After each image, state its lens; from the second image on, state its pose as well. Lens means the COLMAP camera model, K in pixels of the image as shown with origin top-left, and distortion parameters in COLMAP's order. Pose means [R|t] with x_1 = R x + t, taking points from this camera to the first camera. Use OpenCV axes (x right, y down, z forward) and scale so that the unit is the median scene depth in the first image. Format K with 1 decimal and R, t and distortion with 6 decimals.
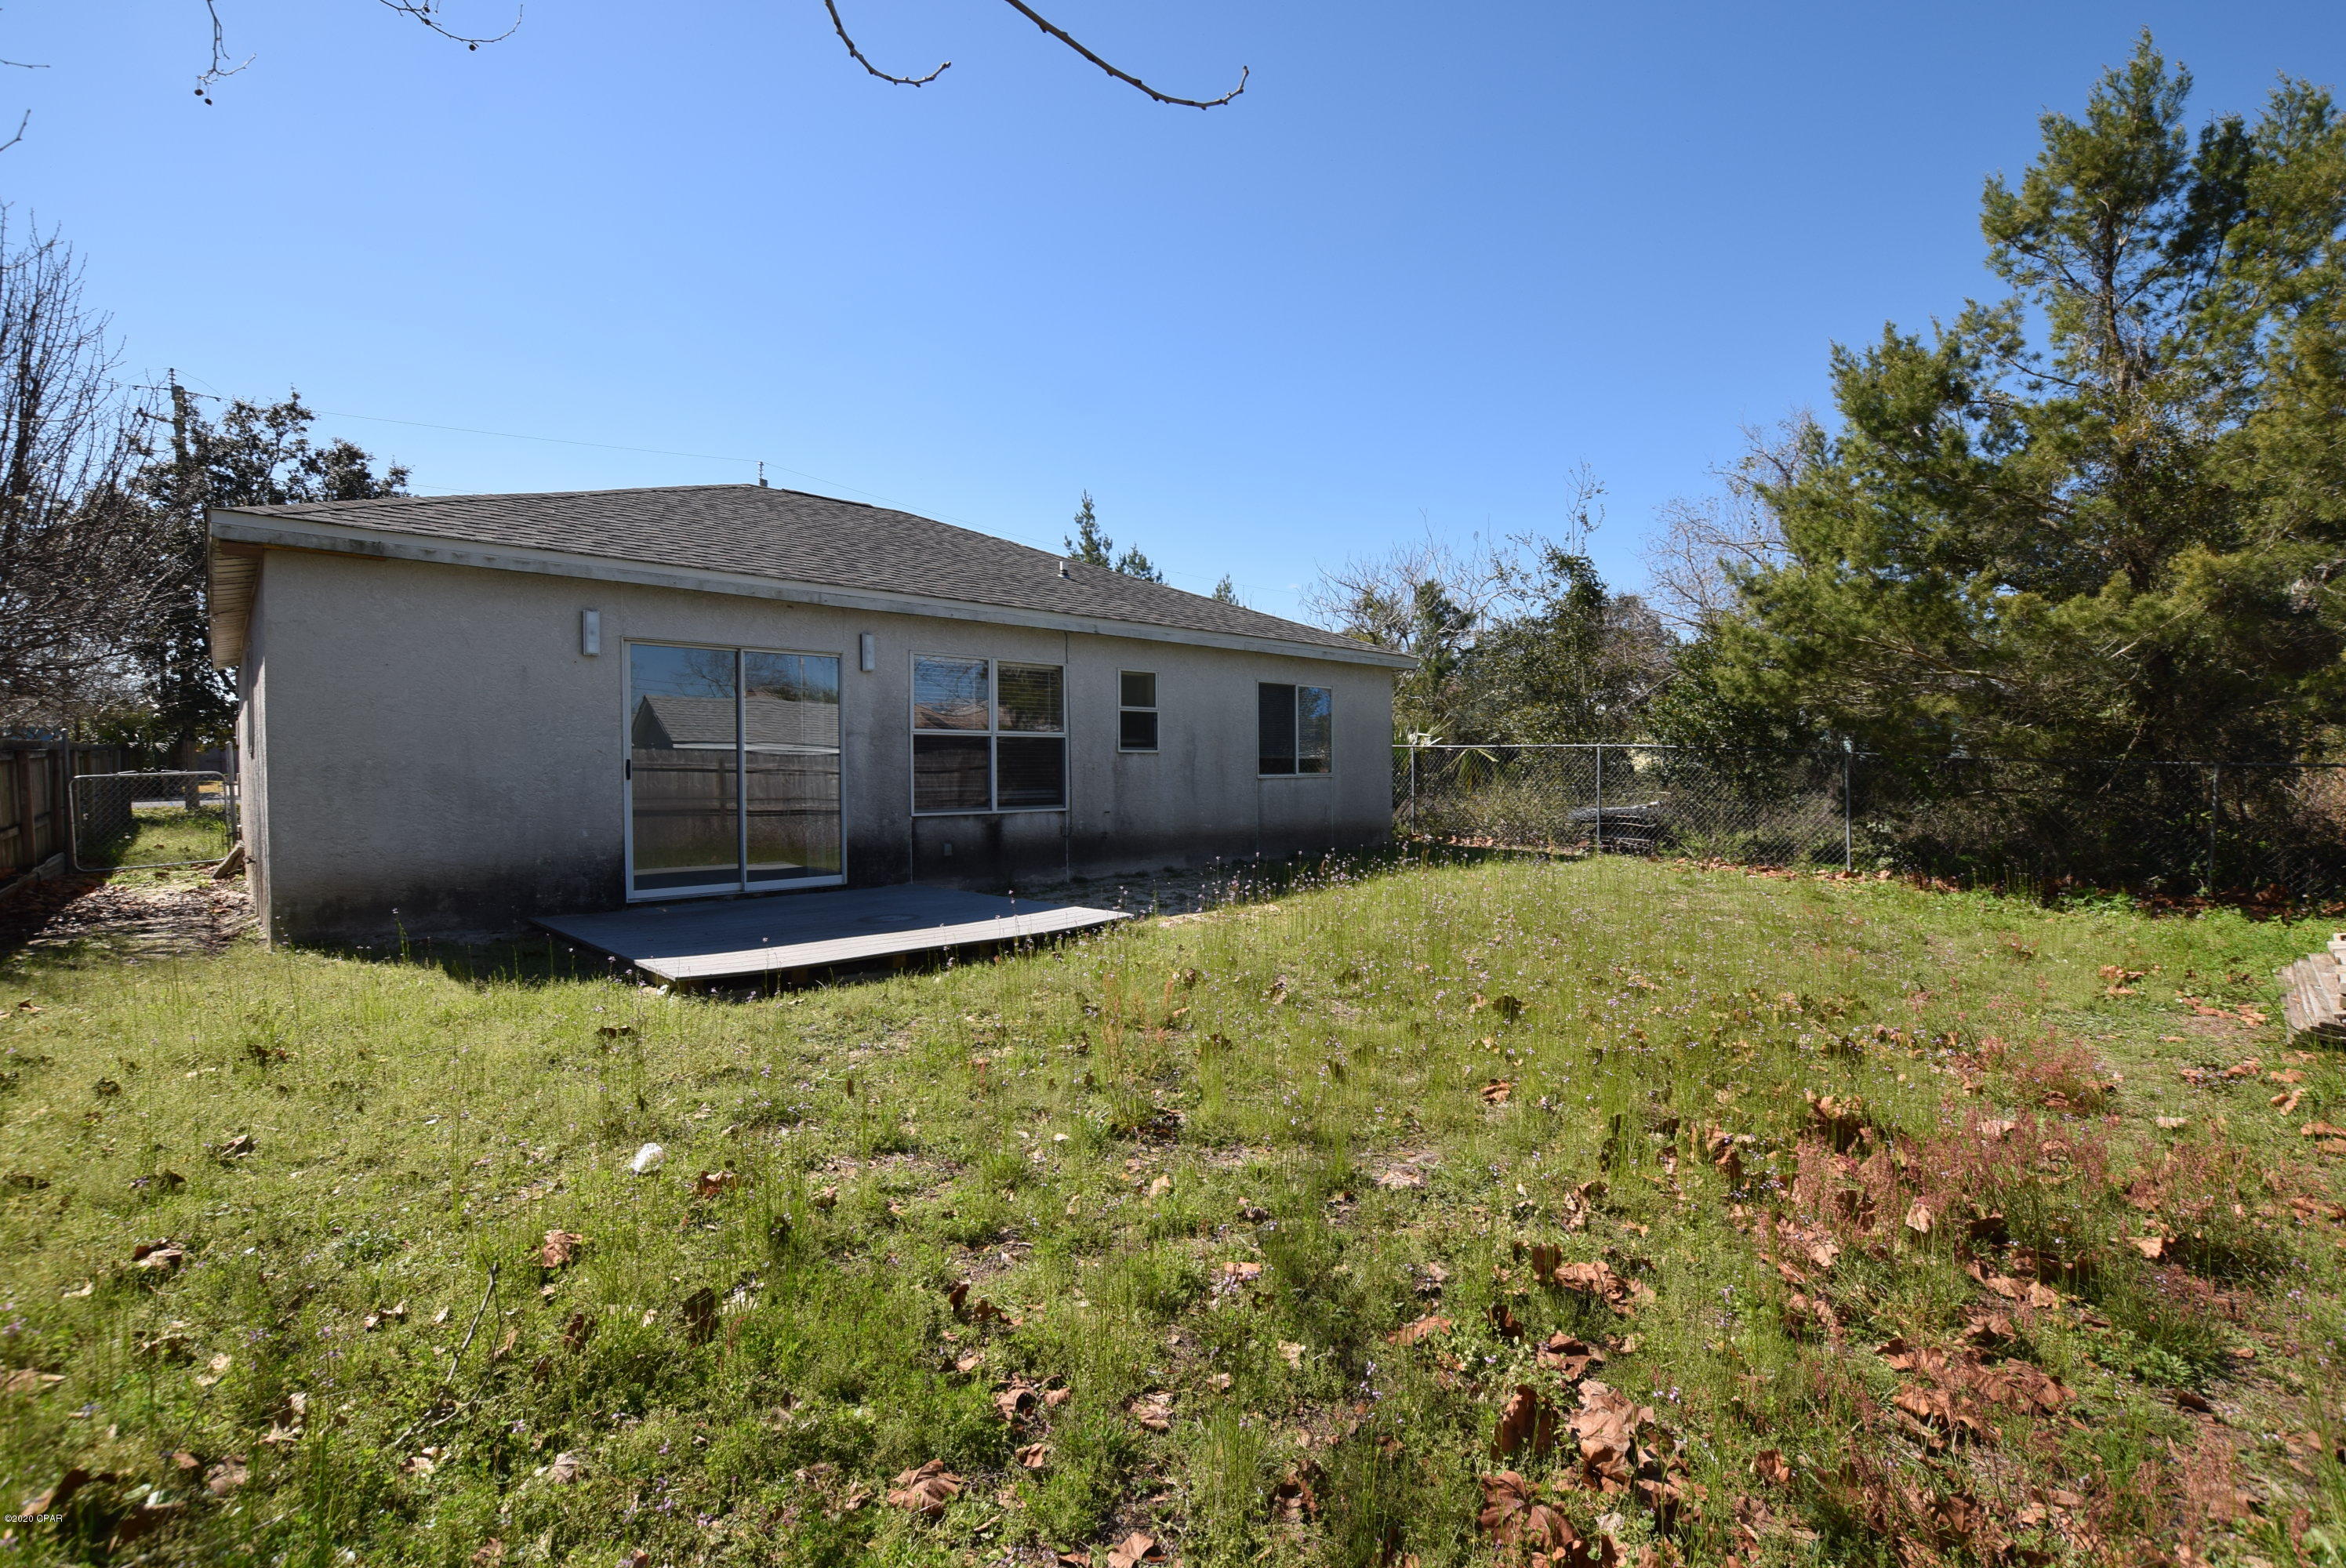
lens RADIAL K [[1038.6, 0, 1183.9], [0, 1038.6, 790.0], [0, 0, 1]] dist [-0.035137, 0.006927]
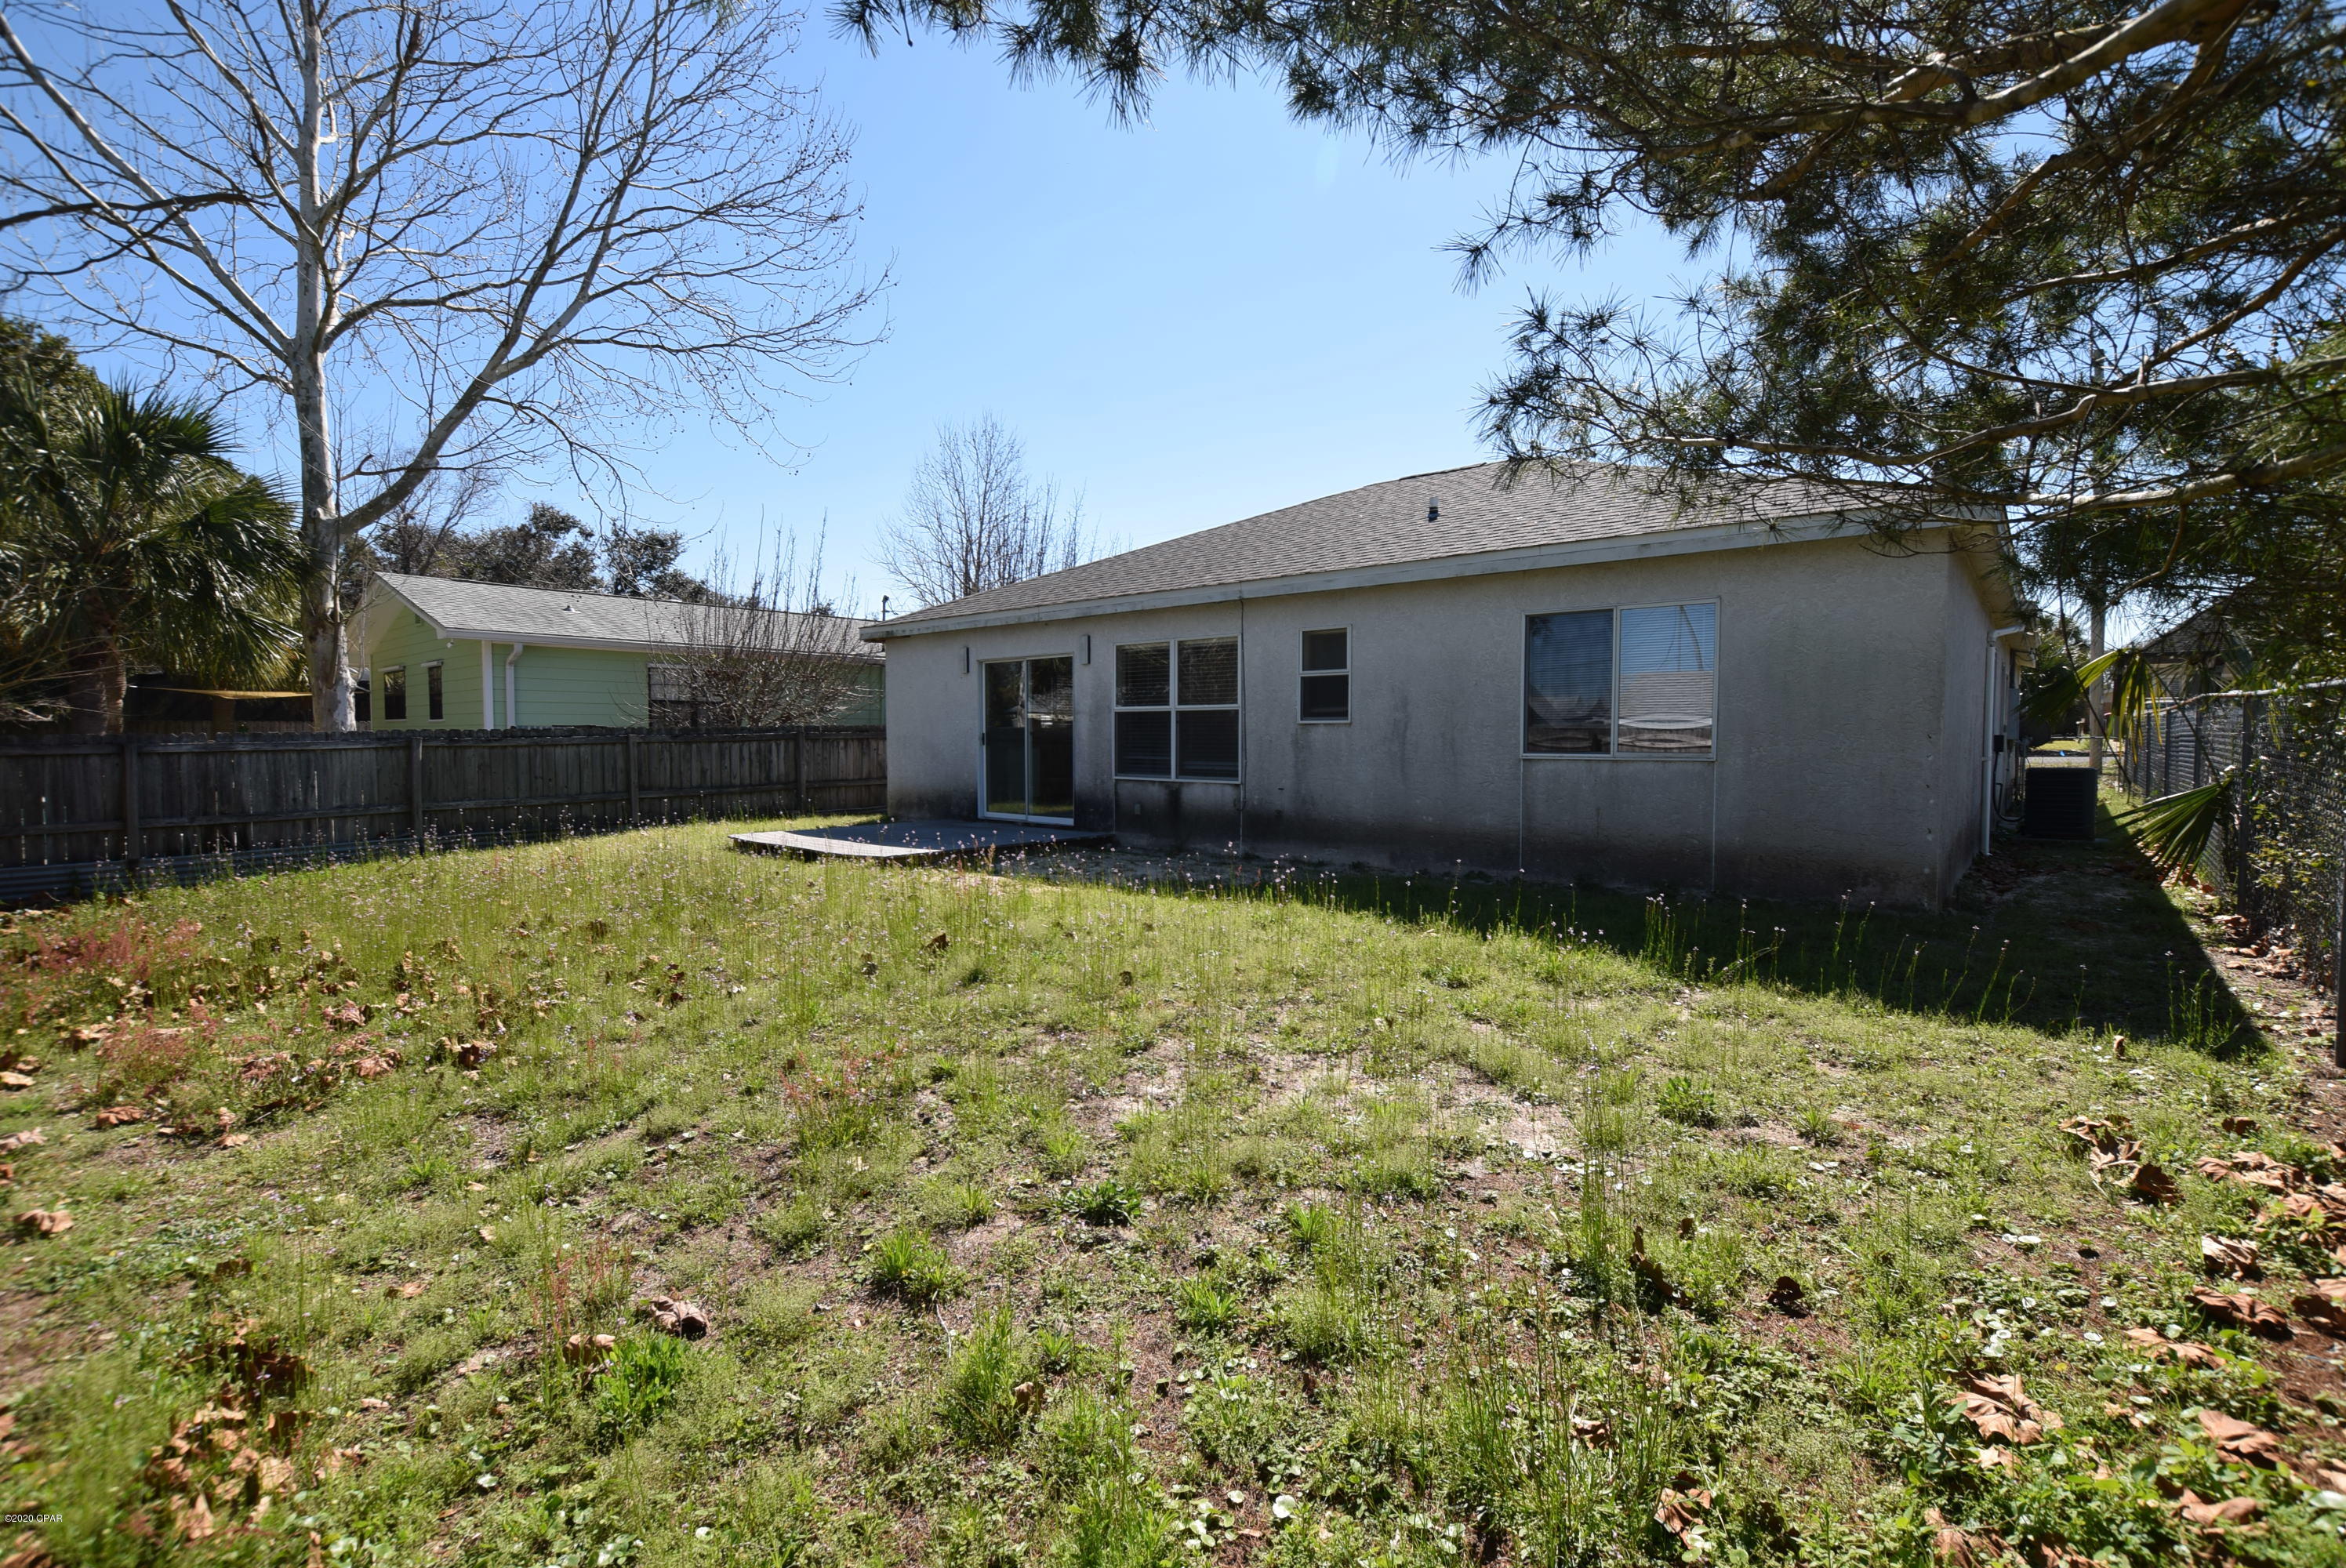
lens RADIAL K [[1038.6, 0, 1173.0], [0, 1038.6, 784.4], [0, 0, 1]] dist [-0.035137, 0.006927]
pose [[0.057967, 0.055747, -0.996761, 1.347733], [-0.017733, 0.998340, 0.054804, -0.050676], [0.998161, 0.014499, 0.058860, 1.377118]]
